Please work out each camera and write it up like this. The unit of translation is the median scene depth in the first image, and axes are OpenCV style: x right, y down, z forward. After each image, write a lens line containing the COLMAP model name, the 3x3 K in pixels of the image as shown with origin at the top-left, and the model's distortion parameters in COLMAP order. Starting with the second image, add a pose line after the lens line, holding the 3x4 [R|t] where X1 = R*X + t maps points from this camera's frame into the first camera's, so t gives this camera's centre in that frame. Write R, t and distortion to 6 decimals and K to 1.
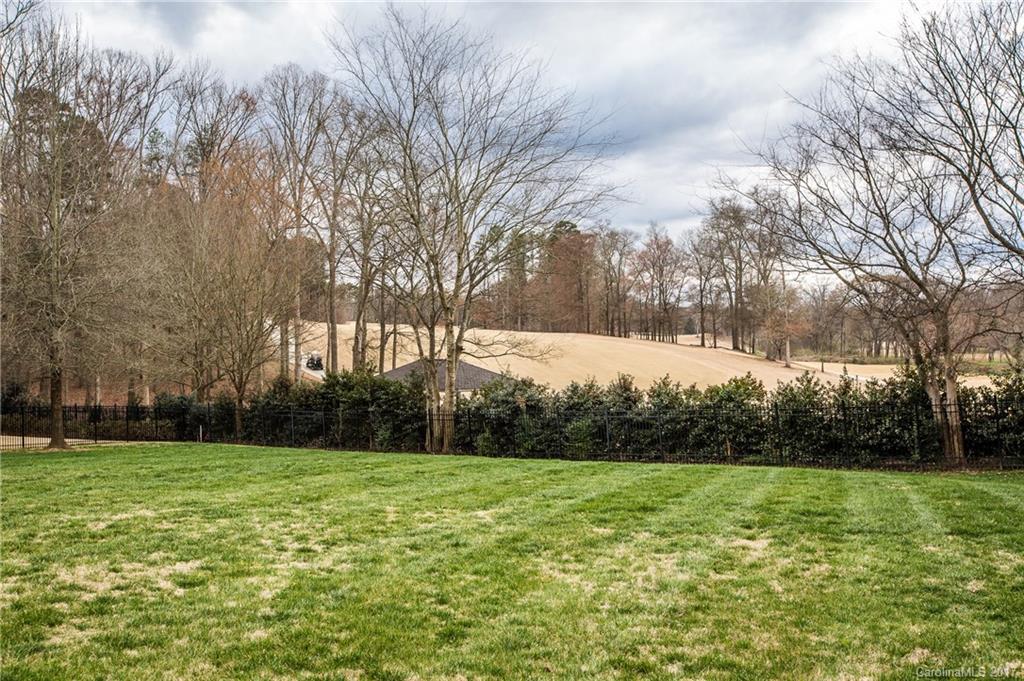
lens RADIAL K [[1011.3, 0, 512.2], [0, 1011.3, 340.5], [0, 0, 1]] dist [-0.012169, 0.000000]
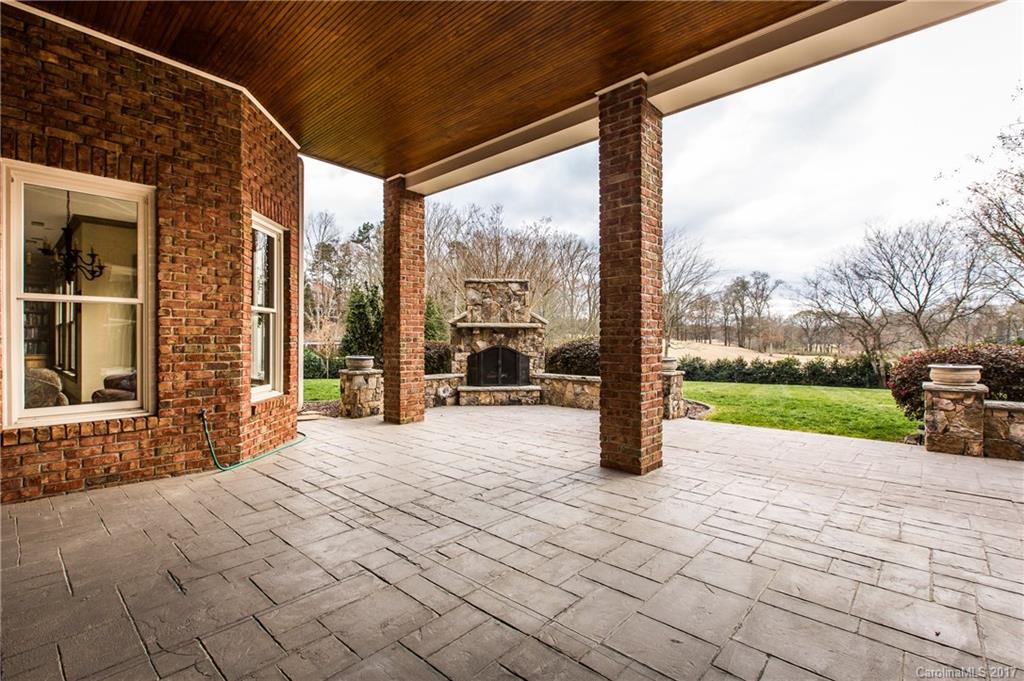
lens RADIAL K [[458.0, 0, 511.5], [0, 458.0, 340.2], [0, 0, 1]] dist [0.000592, 0.000216]
pose [[0.973327, 0.005480, -0.229358, -0.219727], [-0.006322, 0.999976, -0.002936, -0.001179], [0.229336, 0.004307, 0.973338, -0.373426]]
